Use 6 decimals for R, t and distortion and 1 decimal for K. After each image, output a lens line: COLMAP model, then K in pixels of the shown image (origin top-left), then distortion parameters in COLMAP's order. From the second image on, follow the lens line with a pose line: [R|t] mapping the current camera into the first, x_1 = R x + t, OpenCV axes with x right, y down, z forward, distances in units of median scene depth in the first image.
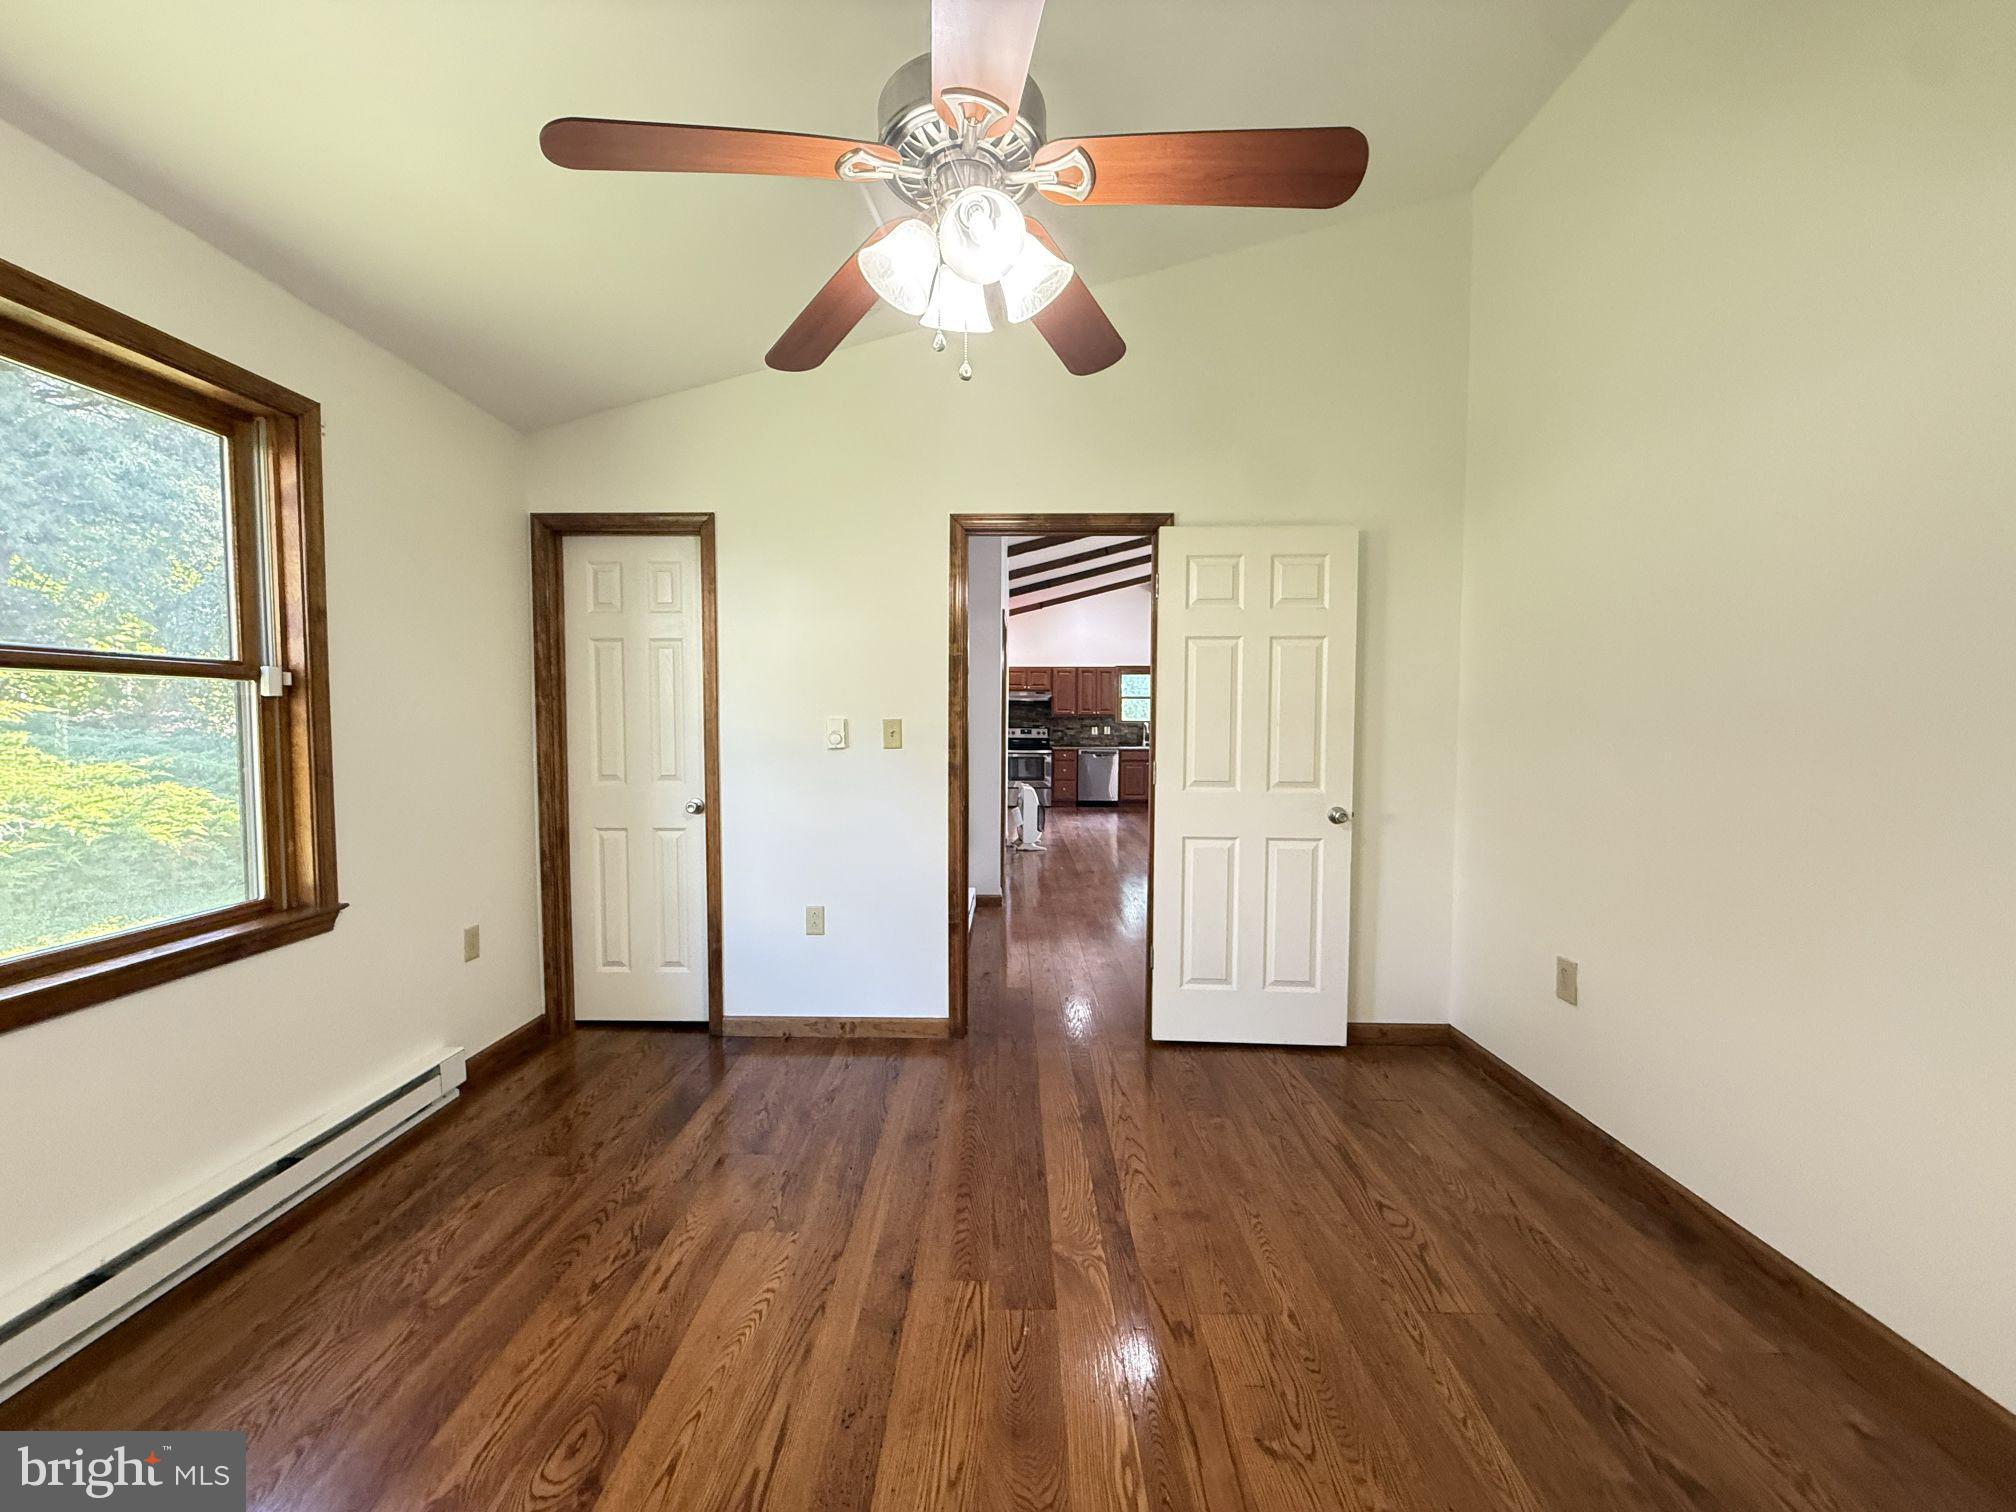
lens RADIAL K [[815.0, 0, 1014.2], [0, 815.0, 758.4], [0, 0, 1]] dist [-0.003061, 0.000216]
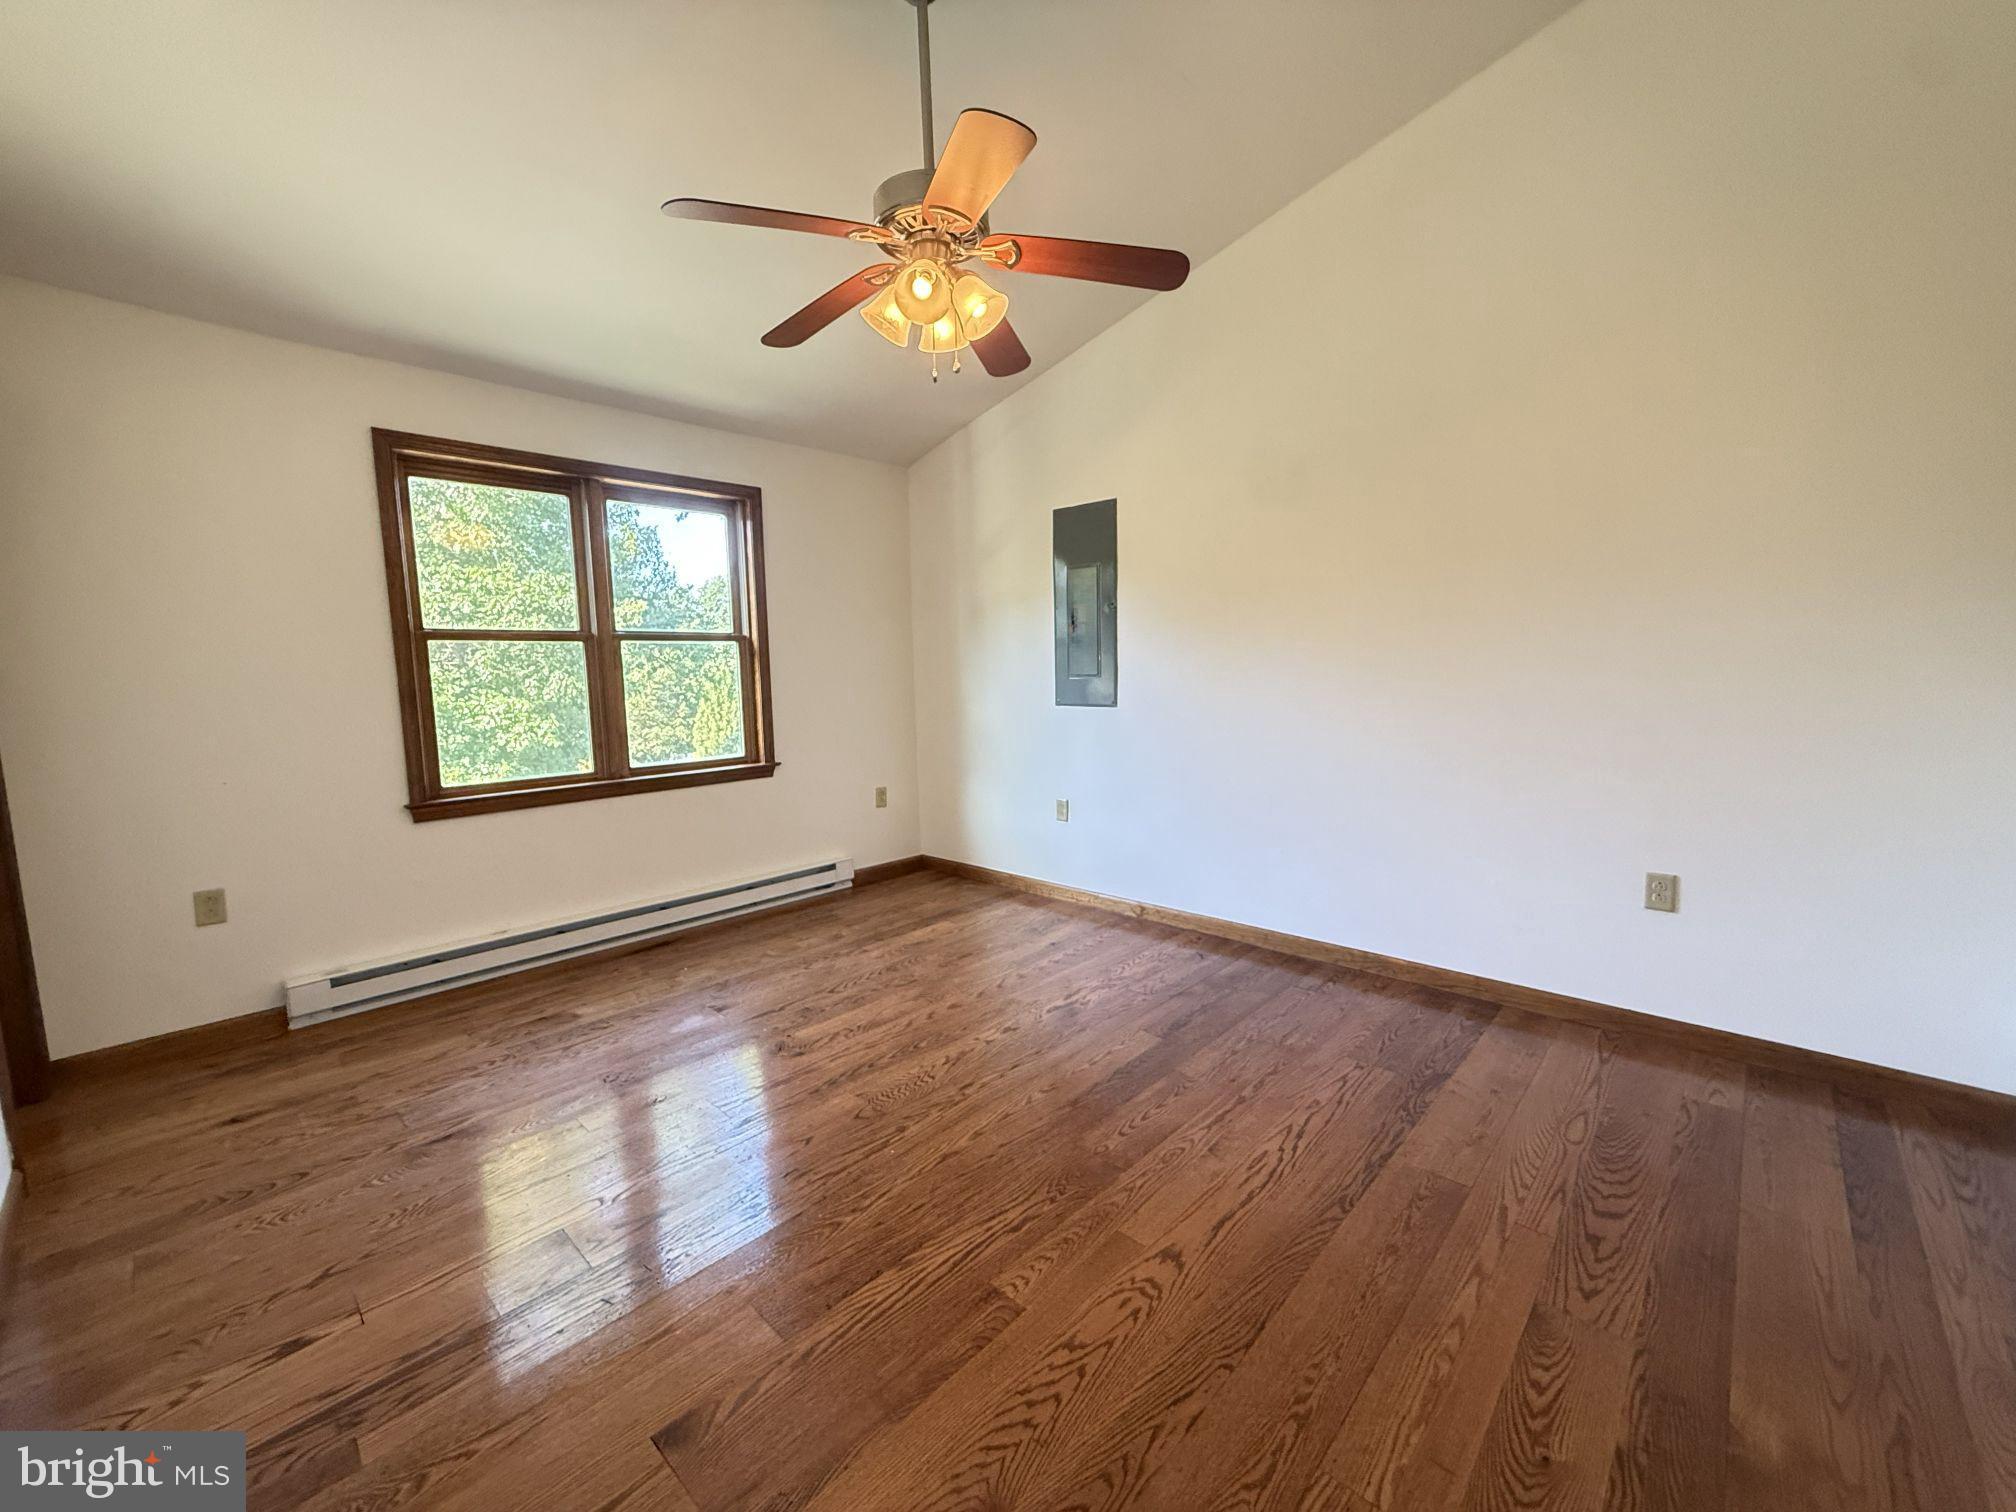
lens RADIAL K [[815.0, 0, 1017.2], [0, 815.0, 751.6], [0, 0, 1]] dist [-0.003061, 0.000216]
pose [[0.737385, 0.061941, -0.672627, 1.010107], [-0.010069, 0.996684, 0.080744, -0.001778], [0.675398, -0.052766, 0.735563, 0.003102]]
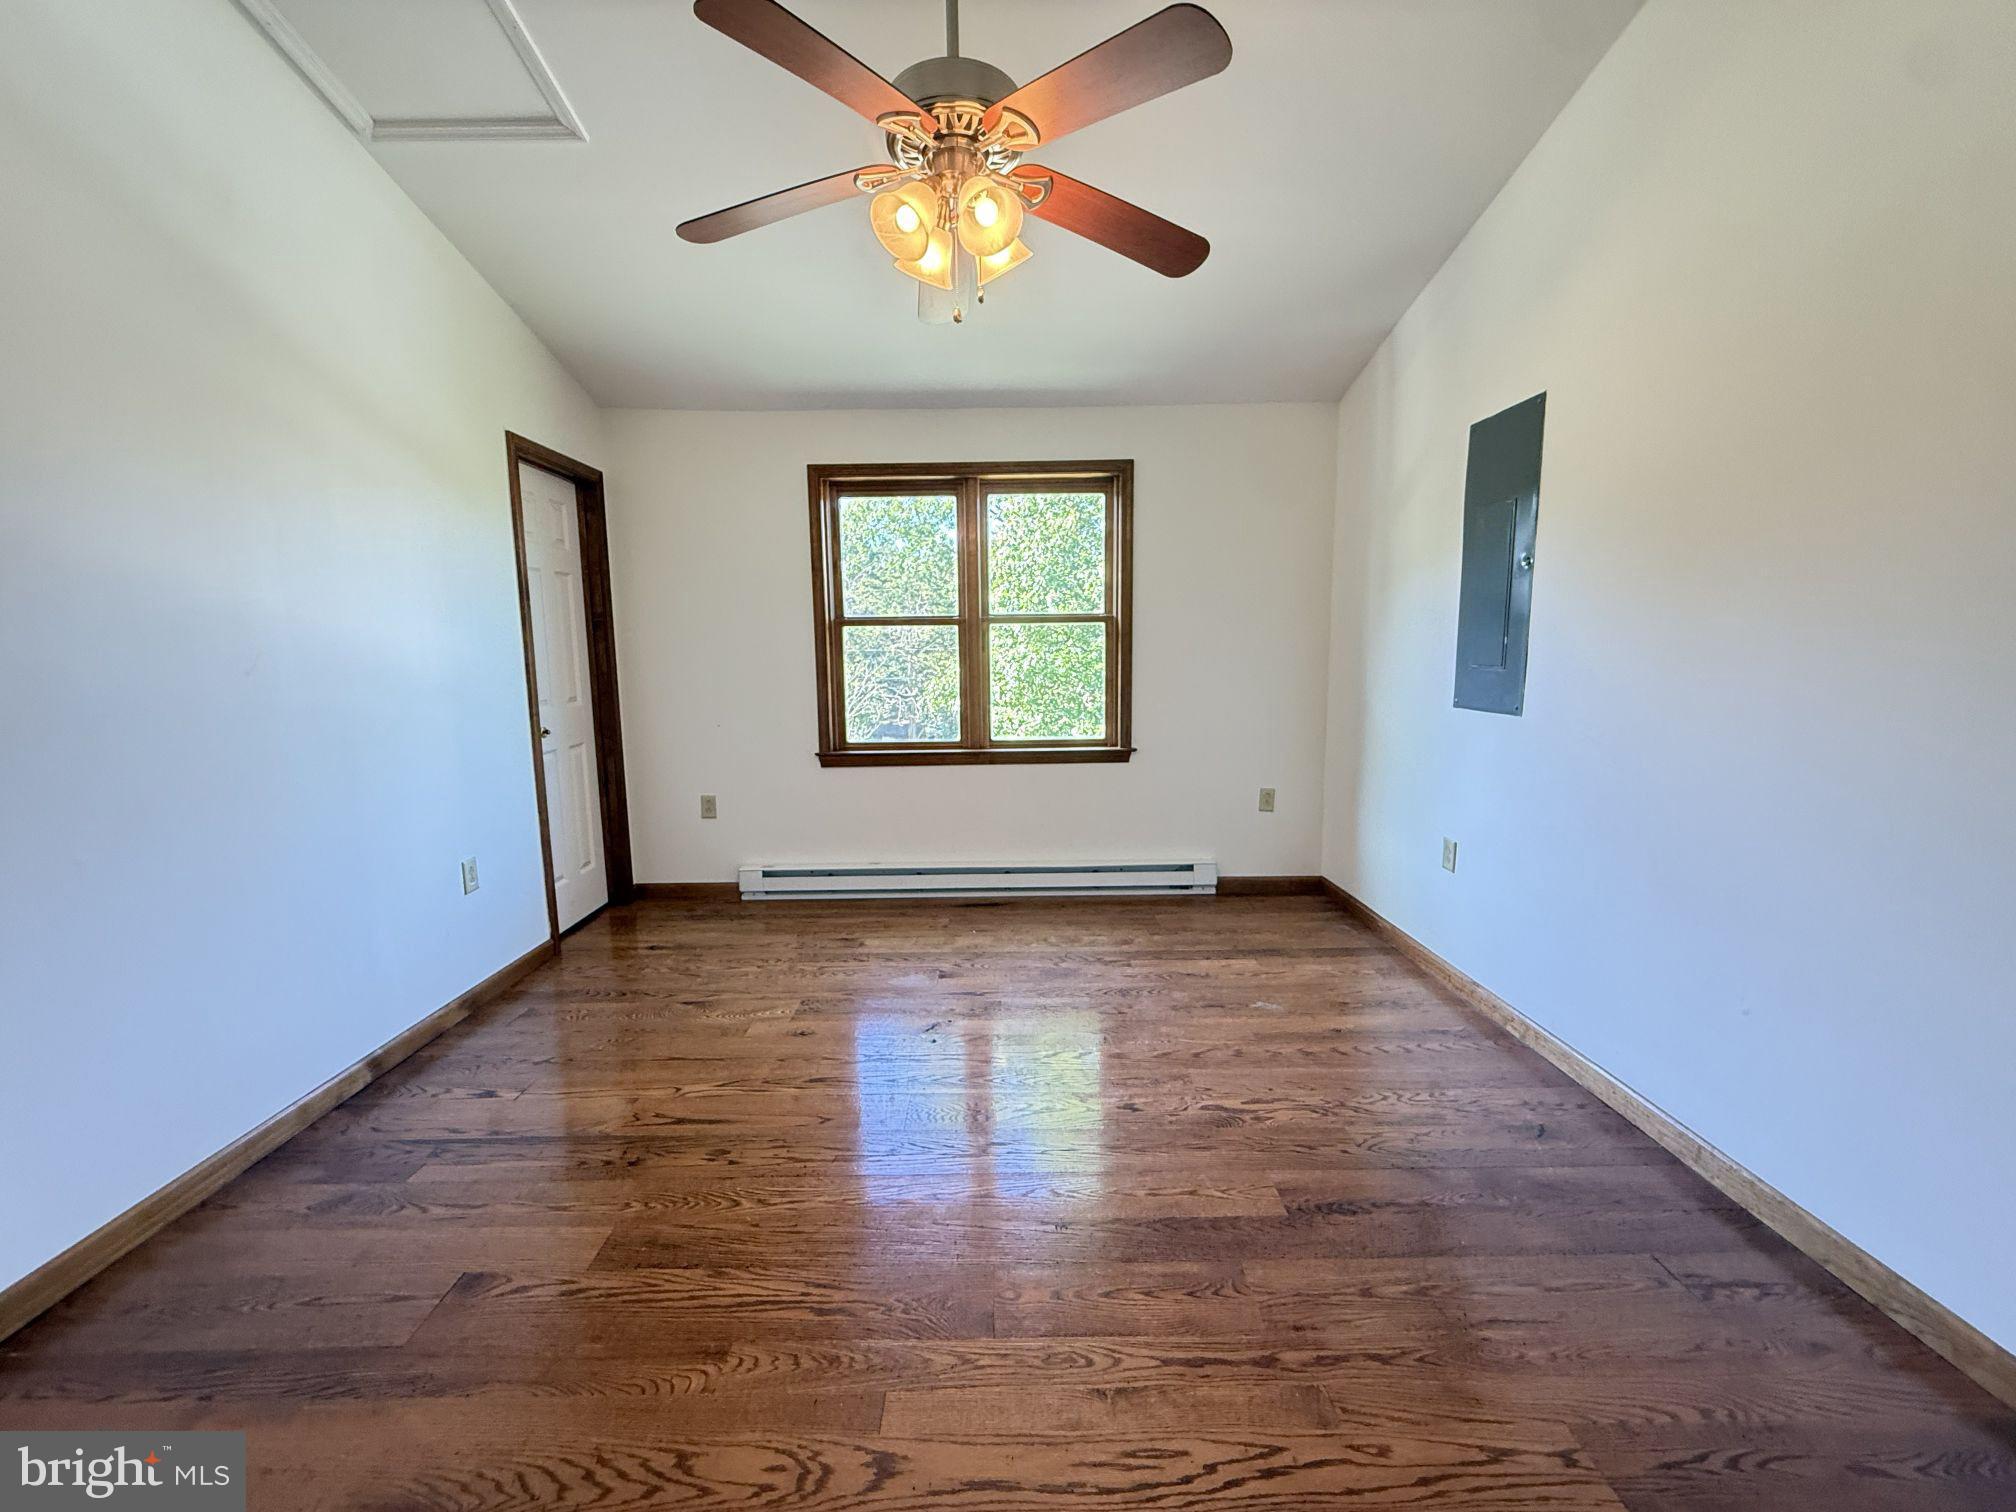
lens RADIAL K [[815.0, 0, 1007.2], [0, 815.0, 759.9], [0, 0, 1]] dist [-0.003061, 0.000216]
pose [[0.005522, 0.140480, -0.990068, 1.150060], [-0.025619, 0.989778, 0.140296, -0.048140], [0.999657, 0.024590, 0.009064, 0.863434]]
